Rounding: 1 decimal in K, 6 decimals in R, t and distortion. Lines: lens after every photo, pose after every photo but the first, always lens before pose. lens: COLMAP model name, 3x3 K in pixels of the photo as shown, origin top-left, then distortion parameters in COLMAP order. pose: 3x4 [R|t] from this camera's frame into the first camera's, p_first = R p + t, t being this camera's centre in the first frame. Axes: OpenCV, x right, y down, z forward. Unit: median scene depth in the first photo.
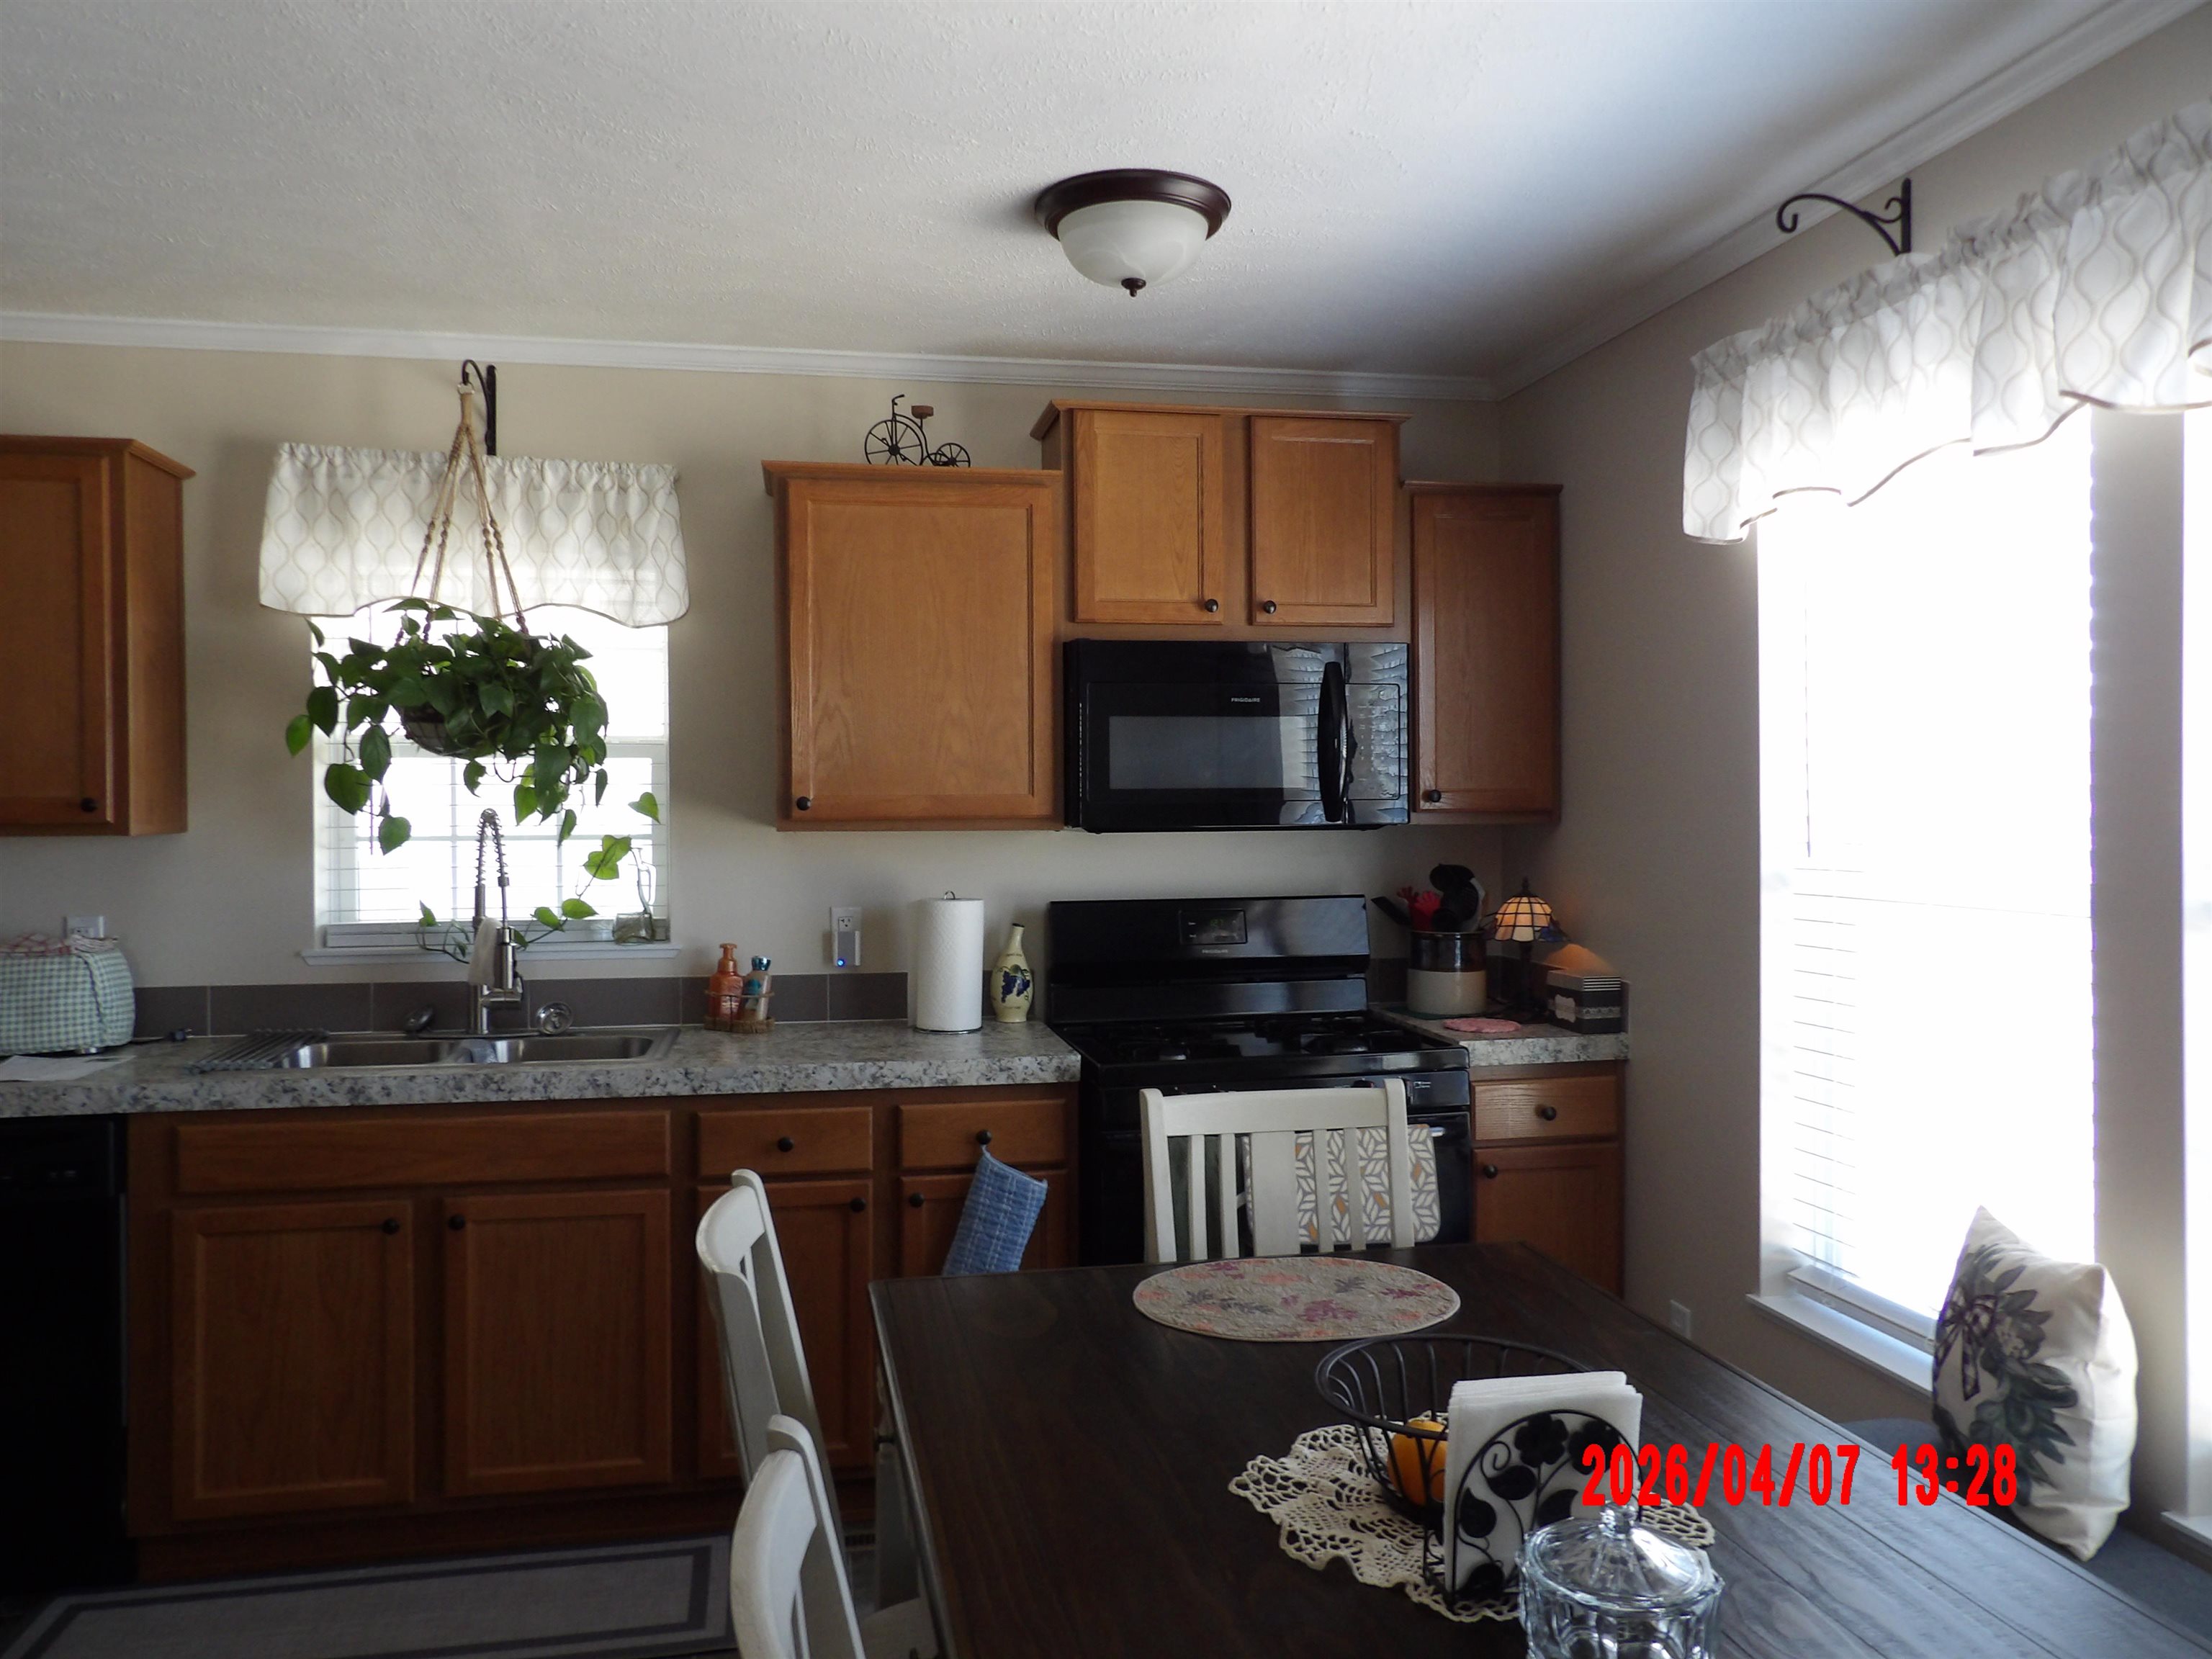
lens RADIAL K [[1570.7, 0, 1108.3], [0, 1570.7, 810.8], [0, 0, 1]] dist [-0.045533, 0.067990]
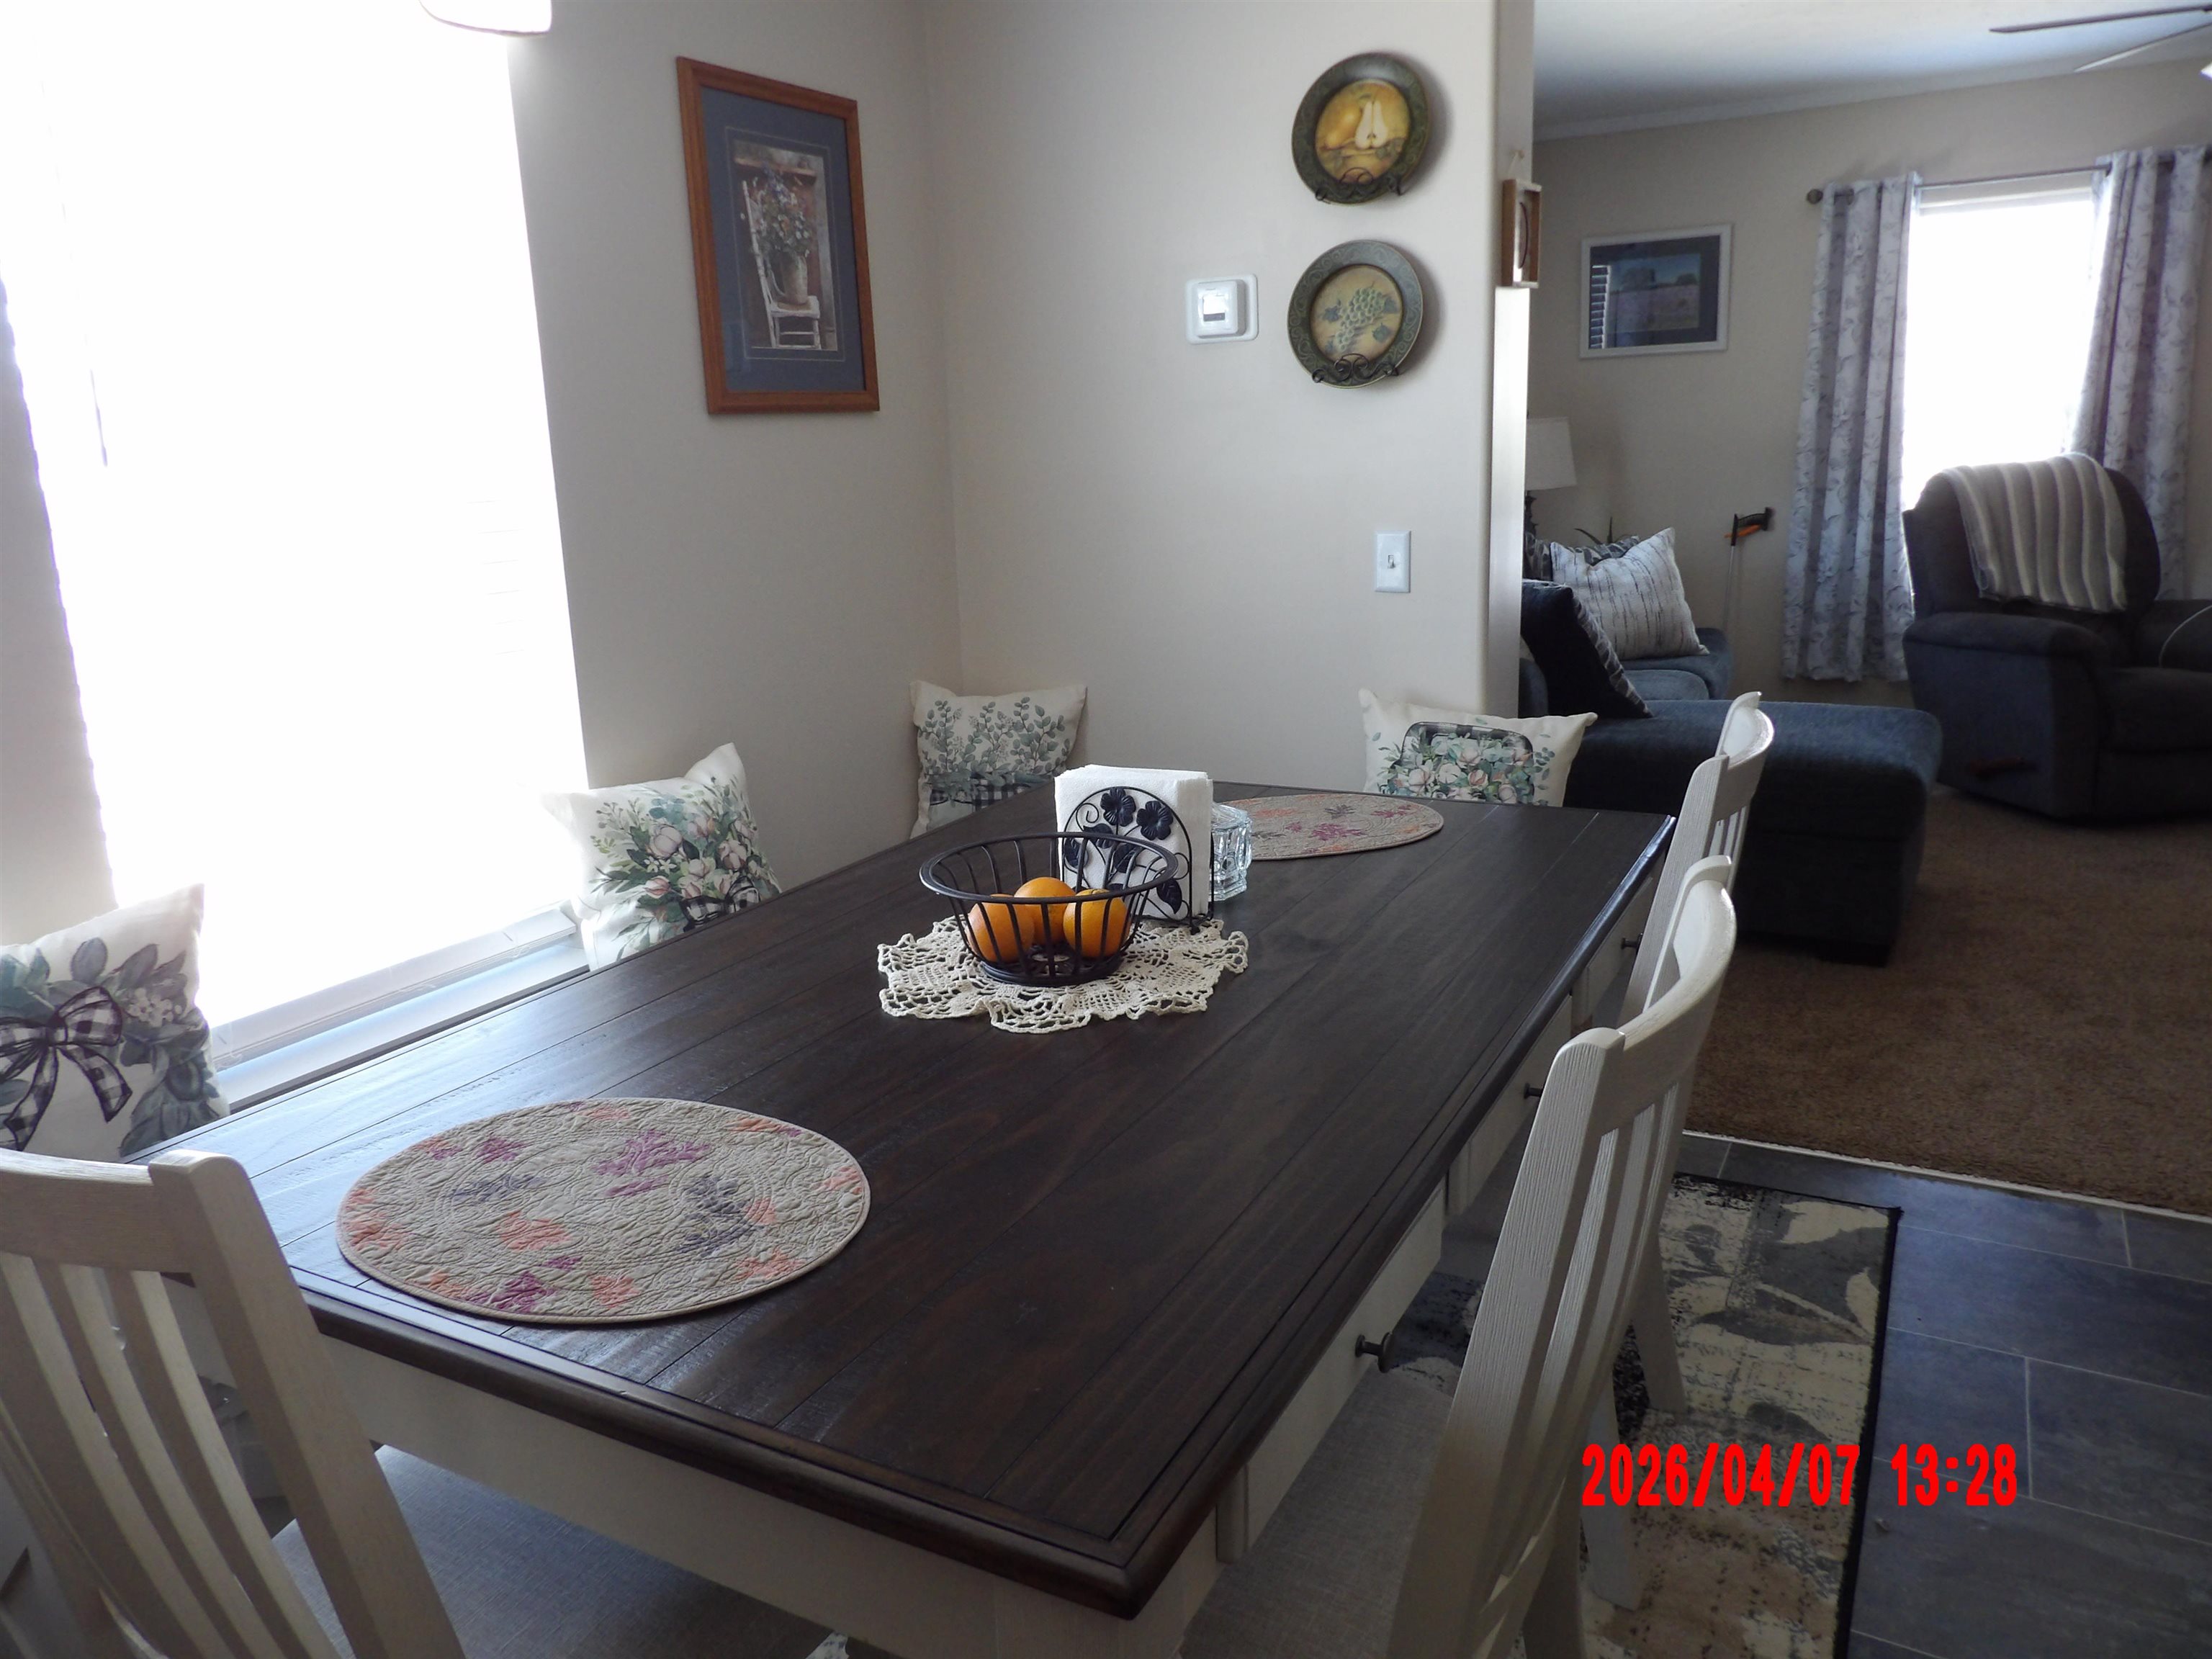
lens RADIAL K [[1566.8, 0, 1106.5], [0, 1566.8, 813.0], [0, 0, 1]] dist [-0.055286, 0.067096]
pose [[-0.762329, -0.128479, 0.634309, -0.361248], [0.036368, 0.970045, 0.240189, 0.043014], [-0.646168, 0.206171, -0.734820, 1.257613]]
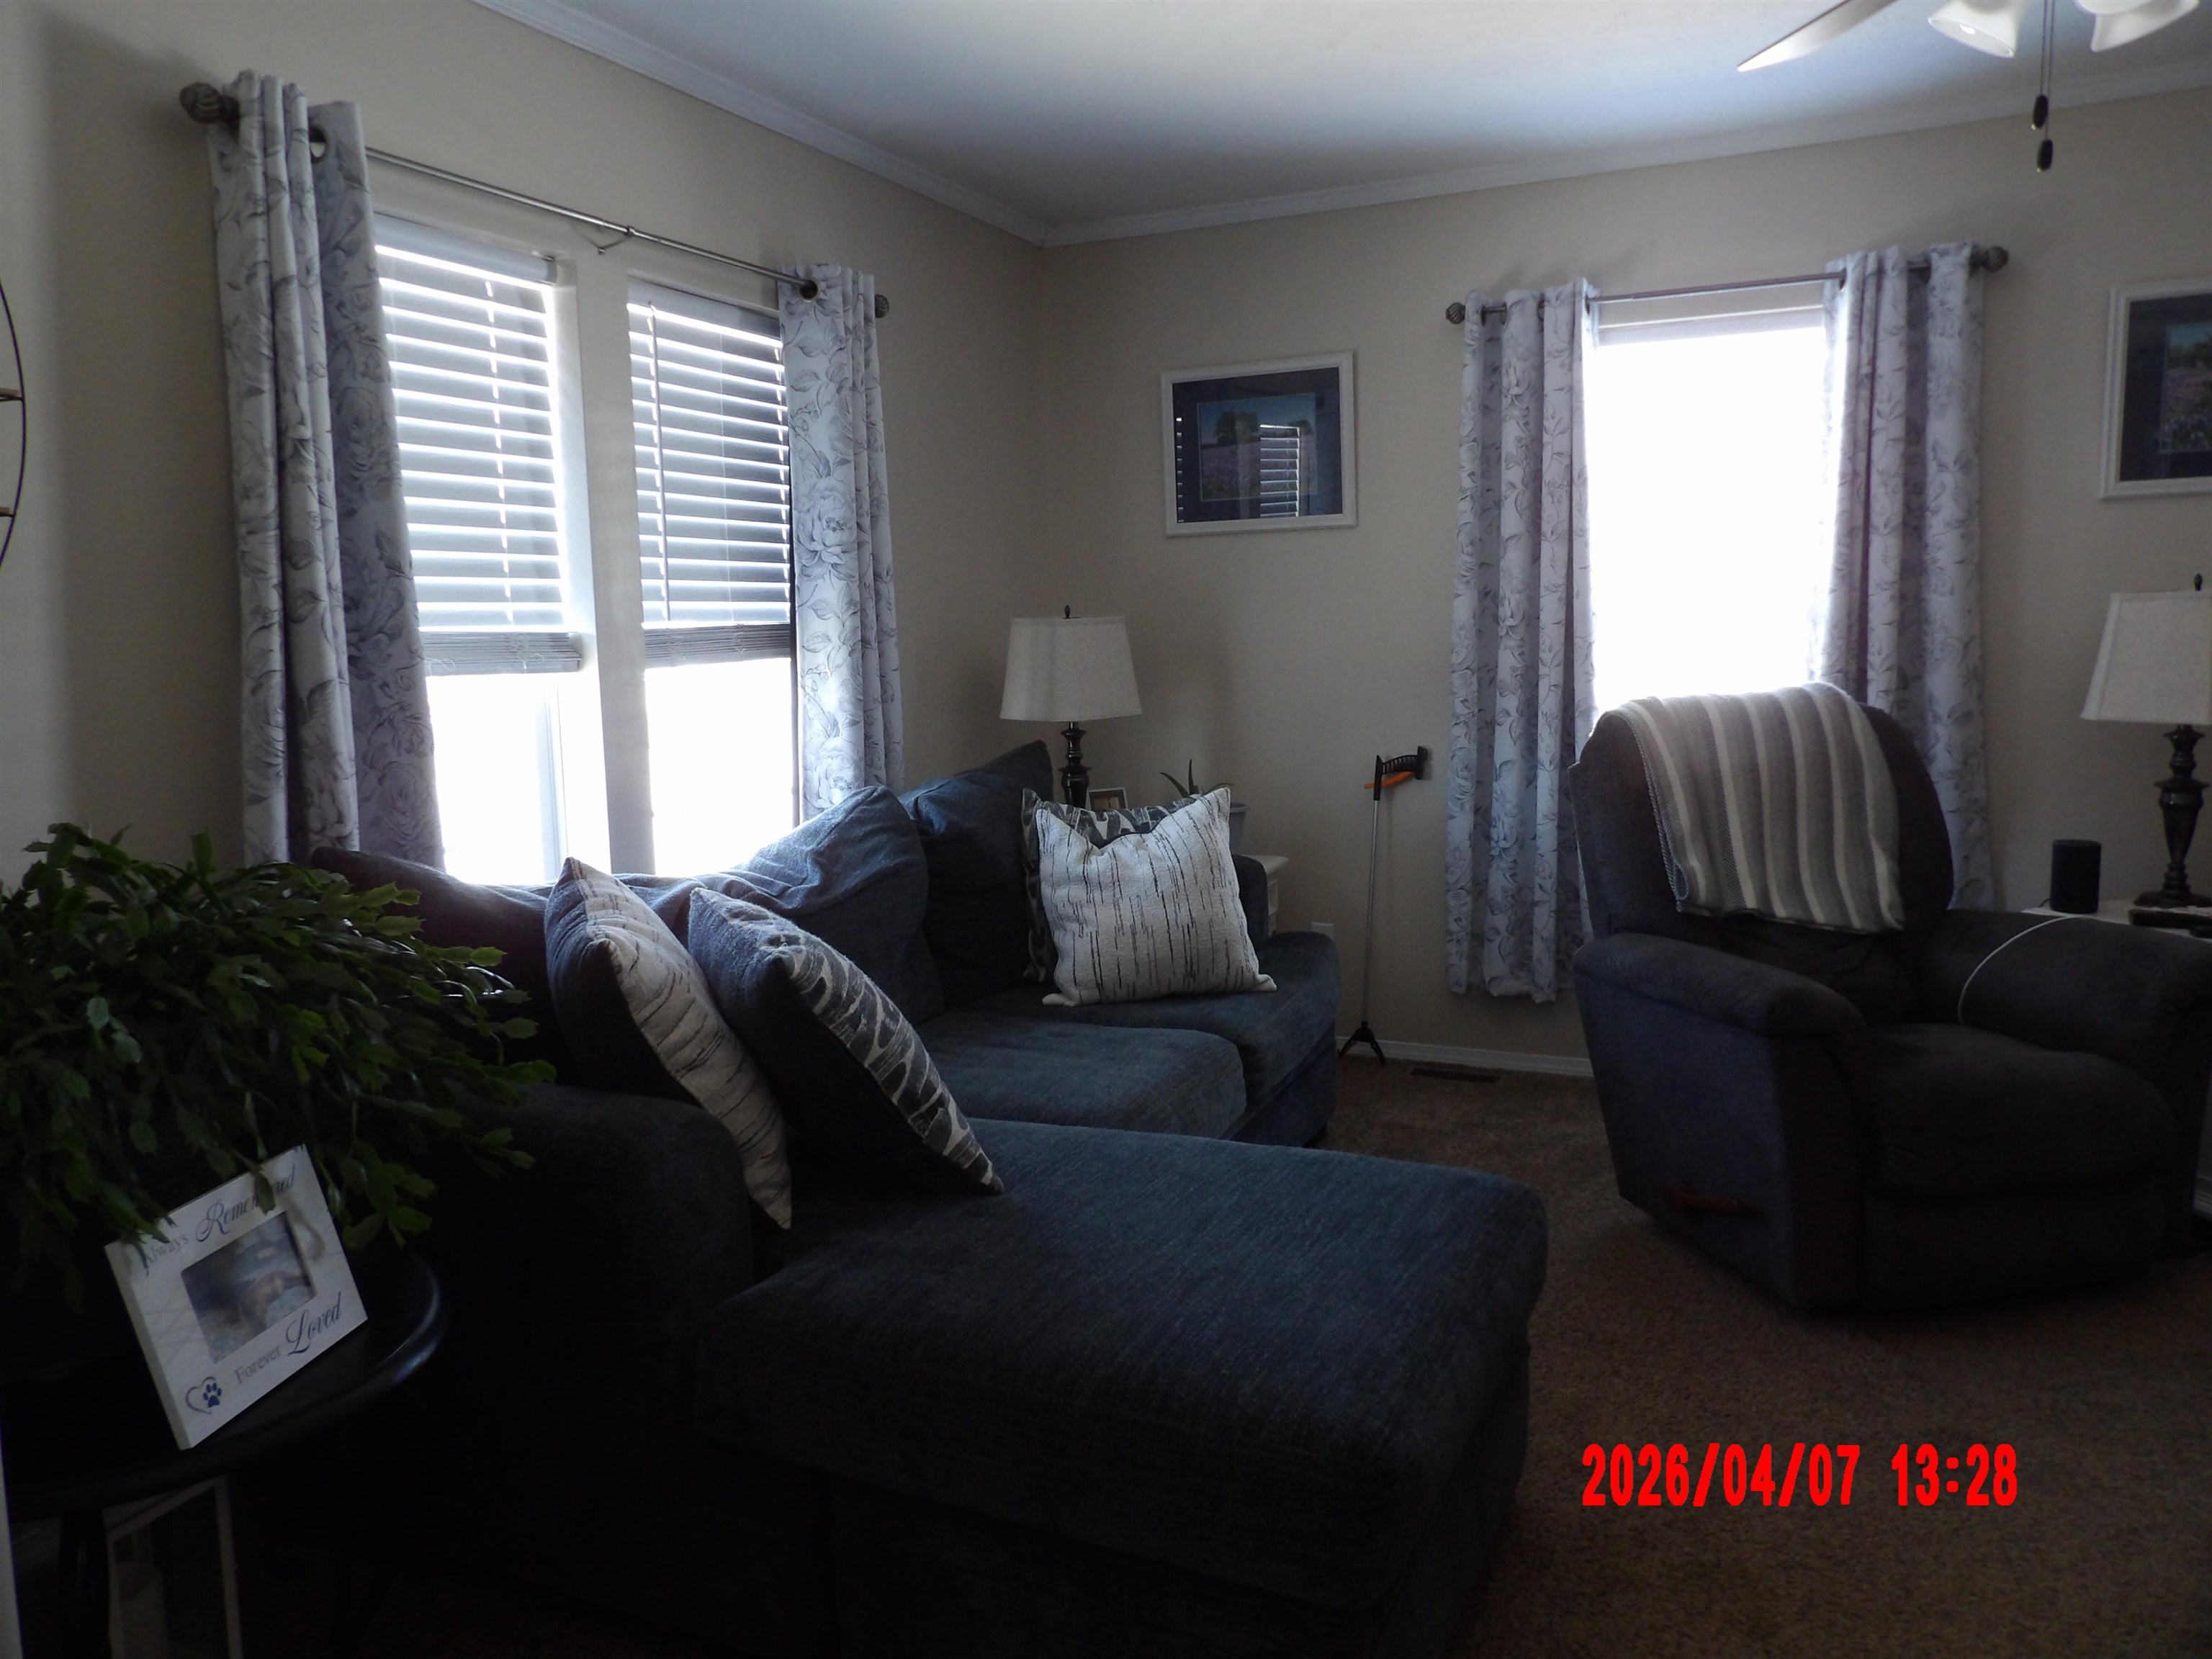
lens RADIAL K [[1570.7, 0, 1108.3], [0, 1570.7, 810.8], [0, 0, 1]] dist [-0.045533, 0.067990]
pose [[-0.807560, -0.057376, 0.586988, -0.257332], [0.019925, 0.992034, 0.124381, 0.052285], [-0.589449, 0.112141, -0.799984, 0.010912]]
